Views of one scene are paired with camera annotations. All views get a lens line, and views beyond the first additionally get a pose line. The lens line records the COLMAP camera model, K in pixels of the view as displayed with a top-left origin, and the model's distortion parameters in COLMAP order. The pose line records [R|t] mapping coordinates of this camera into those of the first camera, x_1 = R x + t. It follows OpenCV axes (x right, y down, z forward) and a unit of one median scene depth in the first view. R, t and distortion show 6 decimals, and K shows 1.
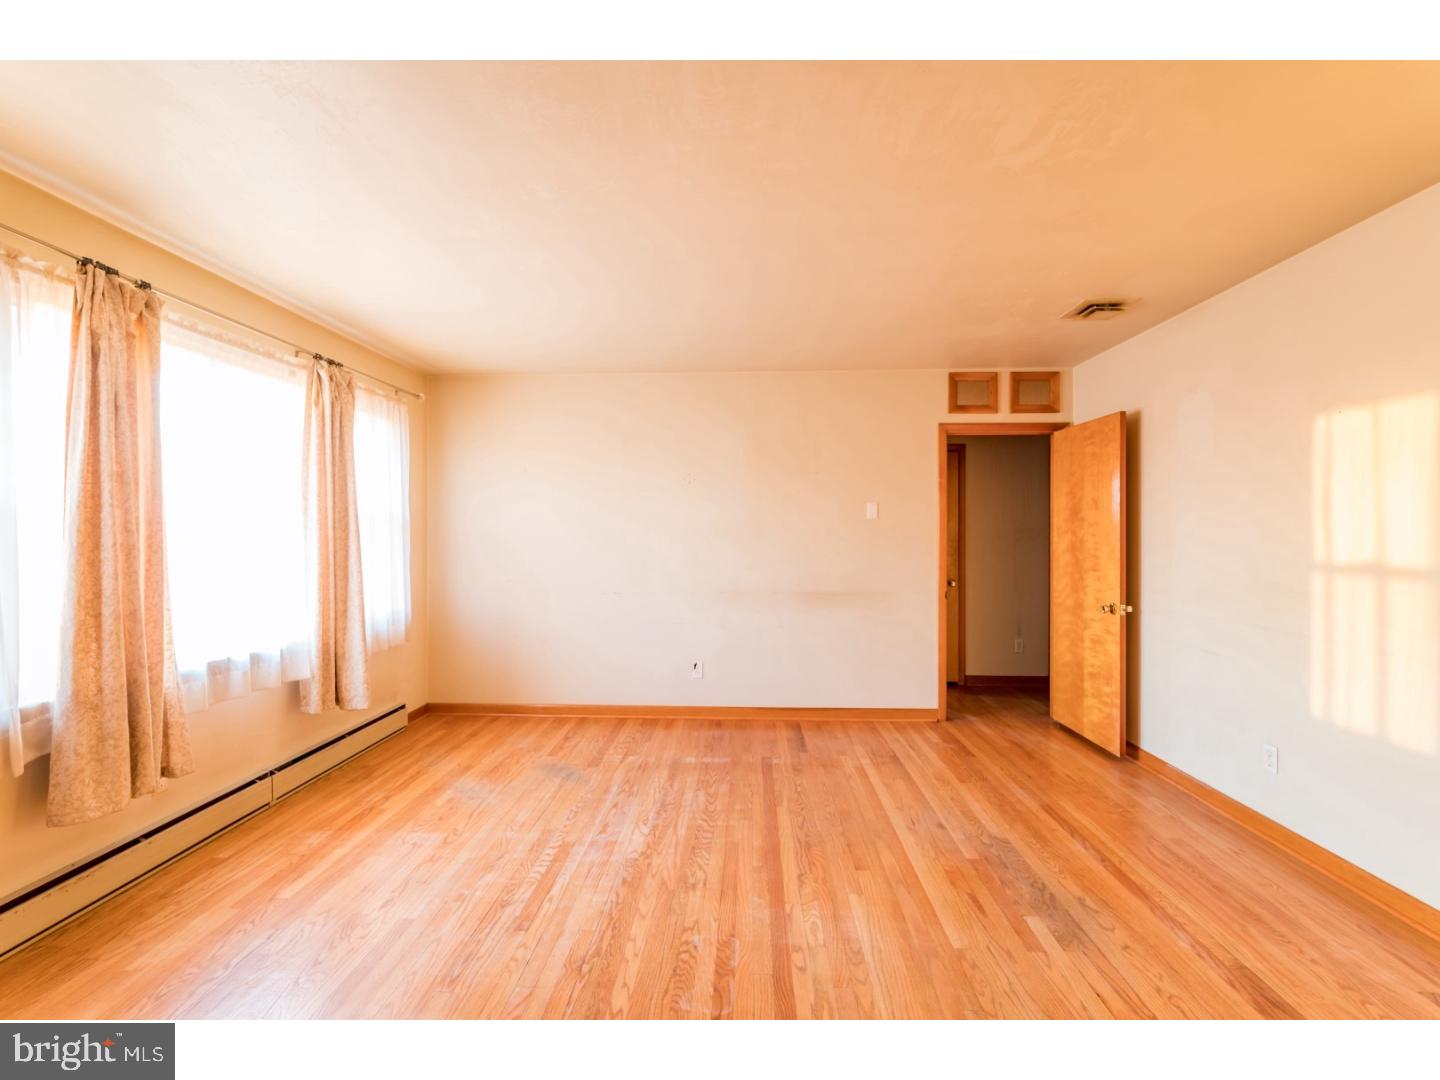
lens RADIAL K [[1505.9, 0, 719.5], [0, 1505.9, 539.9], [0, 0, 1]] dist [-0.000566, -0.000303]
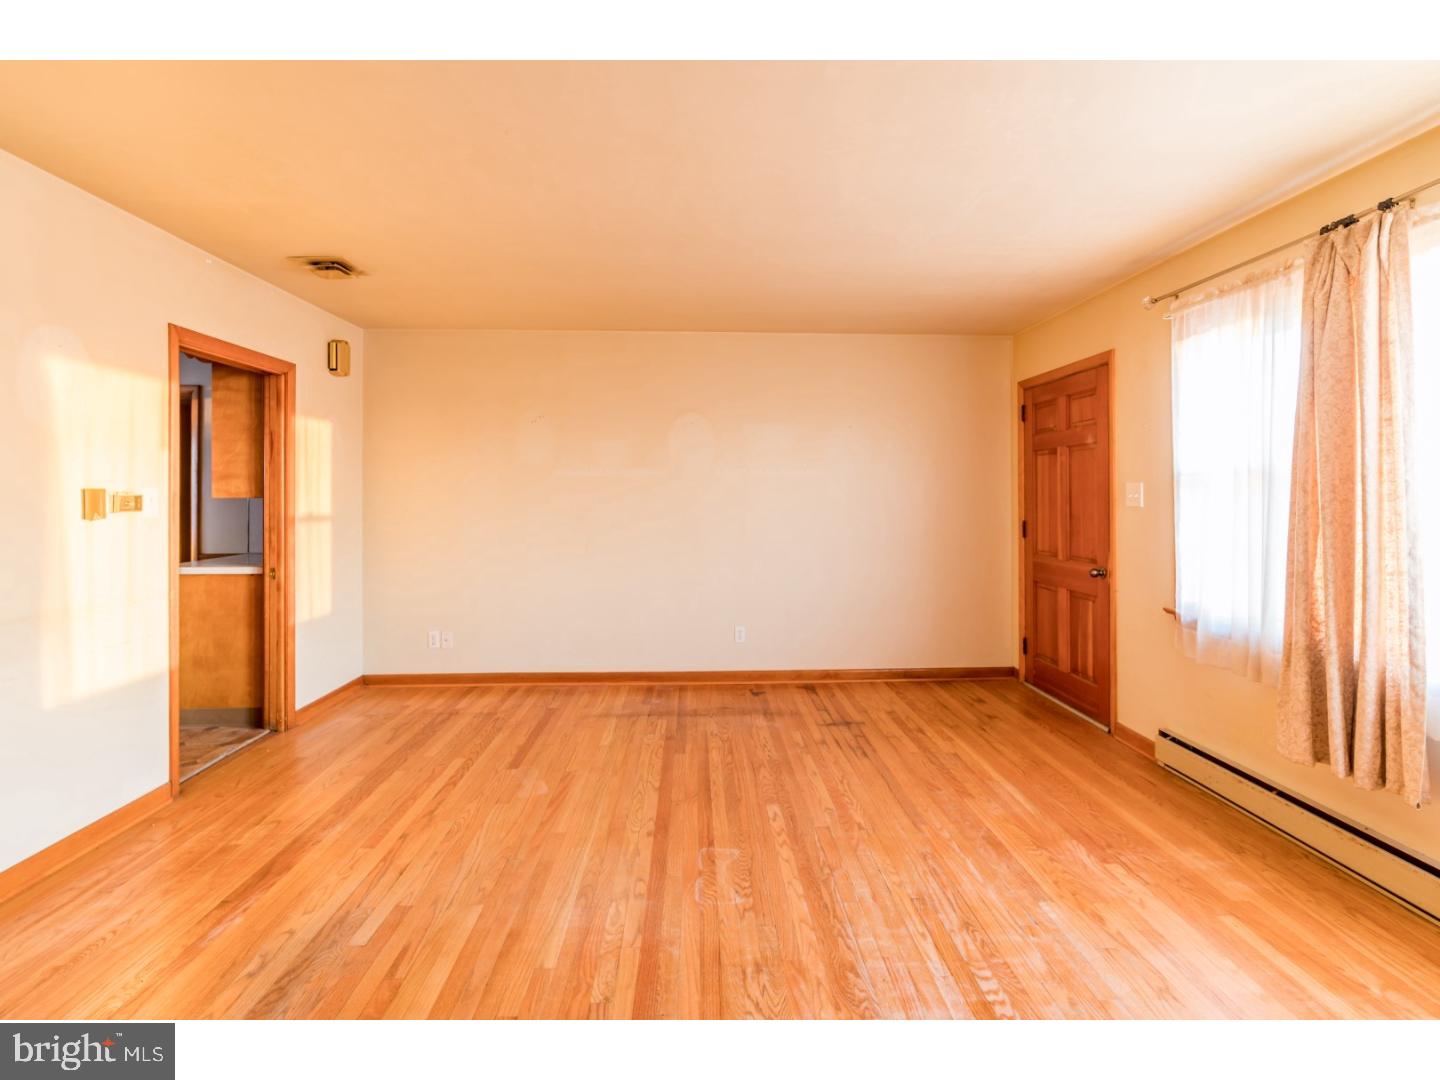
lens RADIAL K [[1505.9, 0, 719.3], [0, 1505.9, 536.5], [0, 0, 1]] dist [-0.000566, -0.000303]
pose [[-0.999350, 0.003070, -0.035932, 0.031146], [0.001912, 0.999479, 0.032209, -0.009146], [0.036012, 0.032120, -0.998835, 1.911734]]
